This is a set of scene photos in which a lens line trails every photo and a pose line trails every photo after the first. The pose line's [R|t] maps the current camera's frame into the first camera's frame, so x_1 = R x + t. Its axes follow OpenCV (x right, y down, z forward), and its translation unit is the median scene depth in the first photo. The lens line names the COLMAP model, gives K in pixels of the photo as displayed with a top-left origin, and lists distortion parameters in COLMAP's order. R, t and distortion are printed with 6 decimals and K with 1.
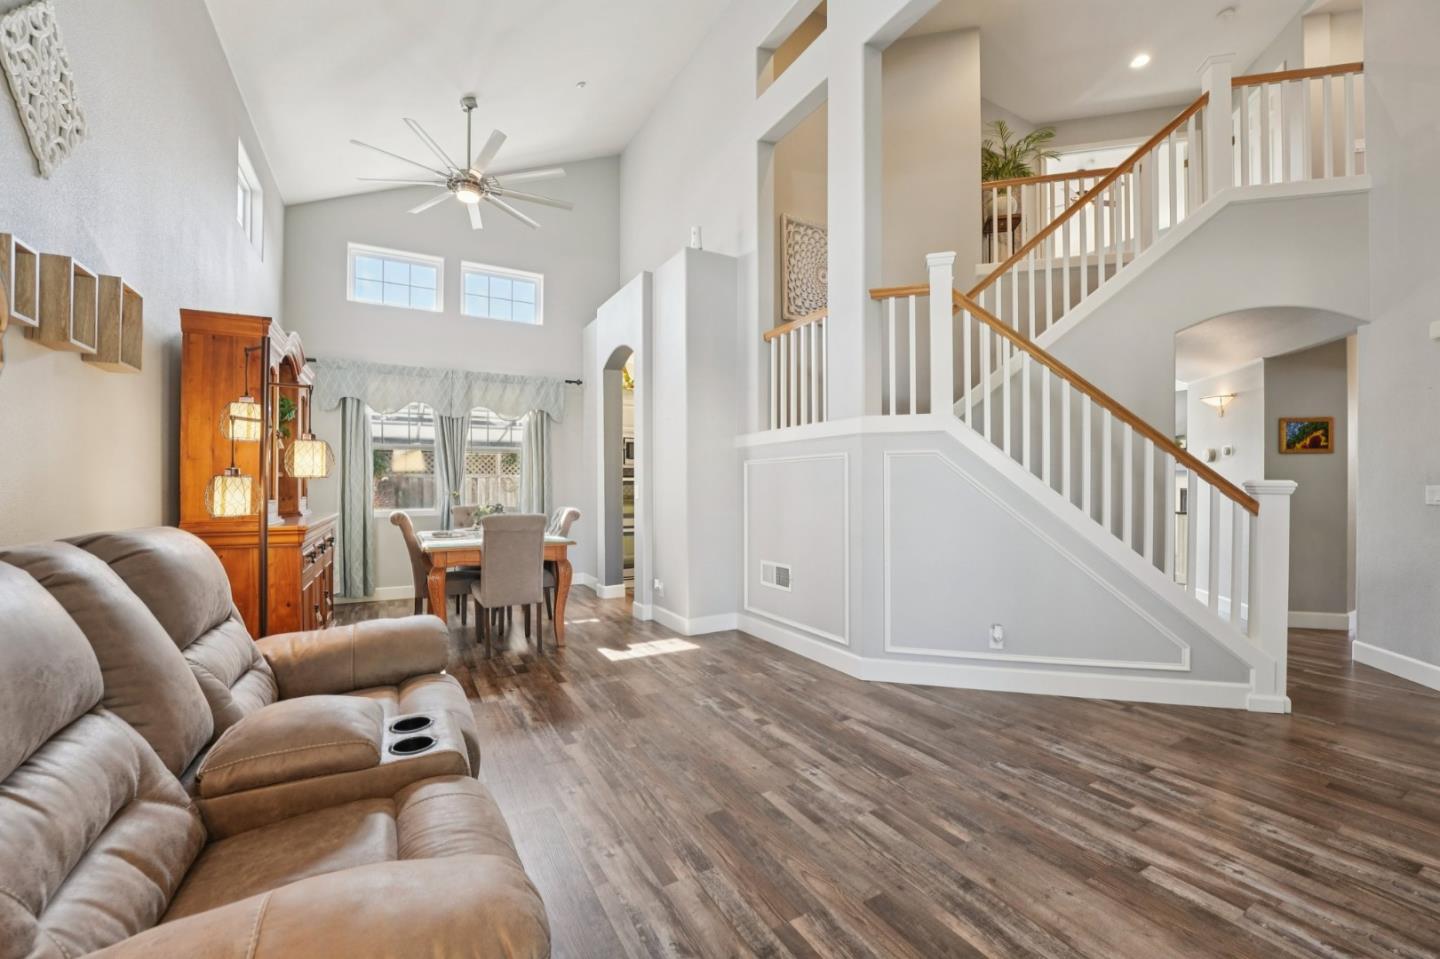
lens RADIAL K [[585.8, 0, 721.8], [0, 585.8, 484.3], [0, 0, 1]] dist [-0.030598, 0.003339]
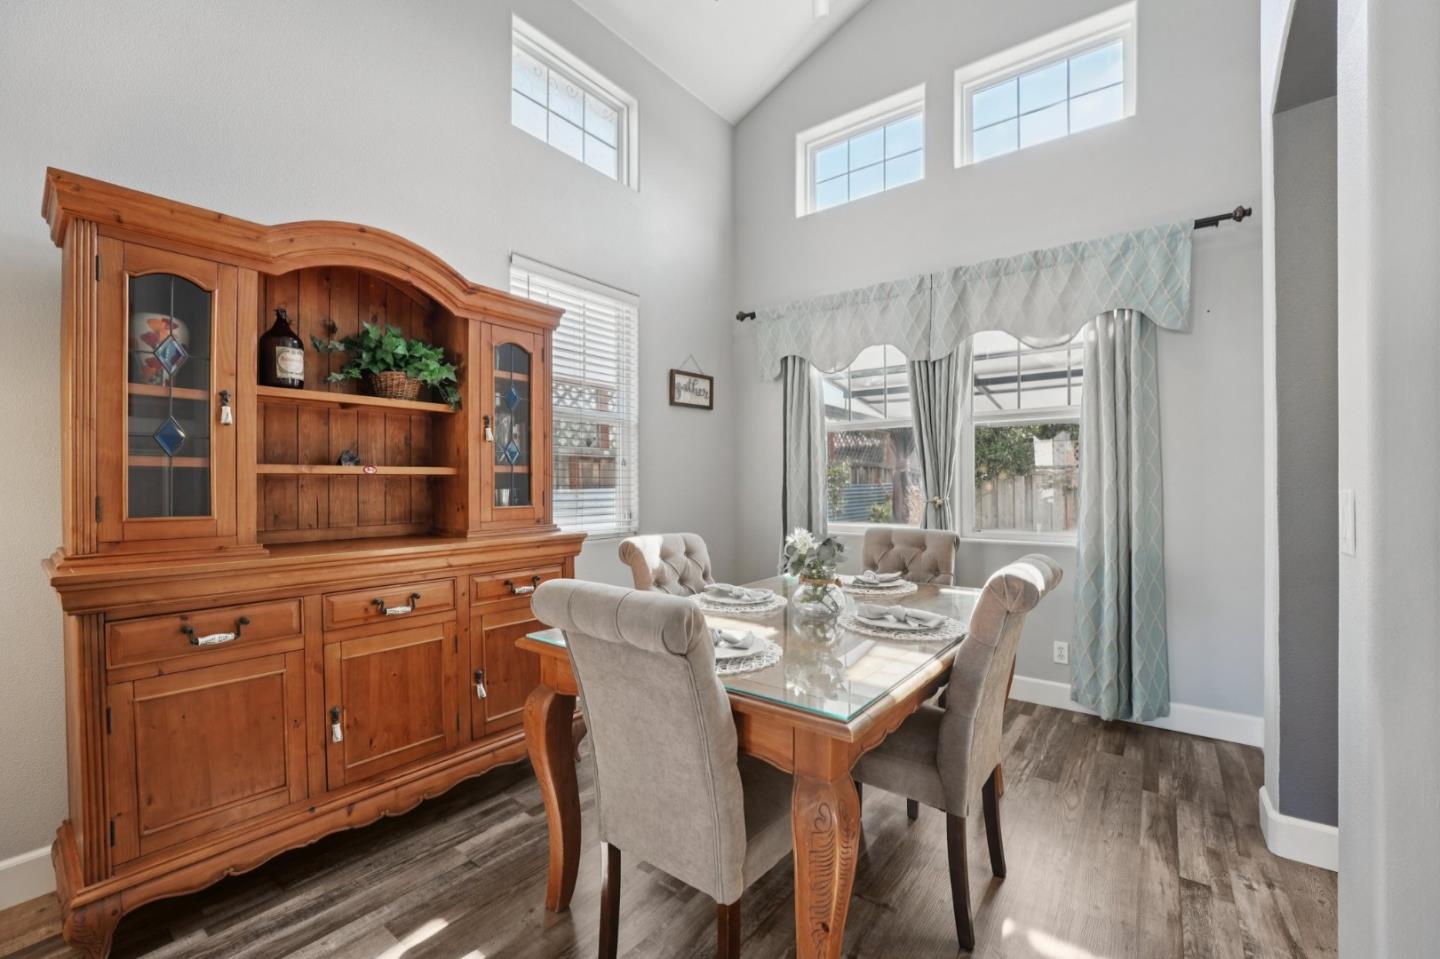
lens RADIAL K [[585.8, 0, 726.0], [0, 585.8, 484.5], [0, 0, 1]] dist [-0.030598, 0.003339]
pose [[0.382216, 0.000866, -0.924072, -0.034253], [0.002131, 0.999996, 0.001818, -0.001125], [0.924070, -0.002664, 0.382213, 0.599605]]
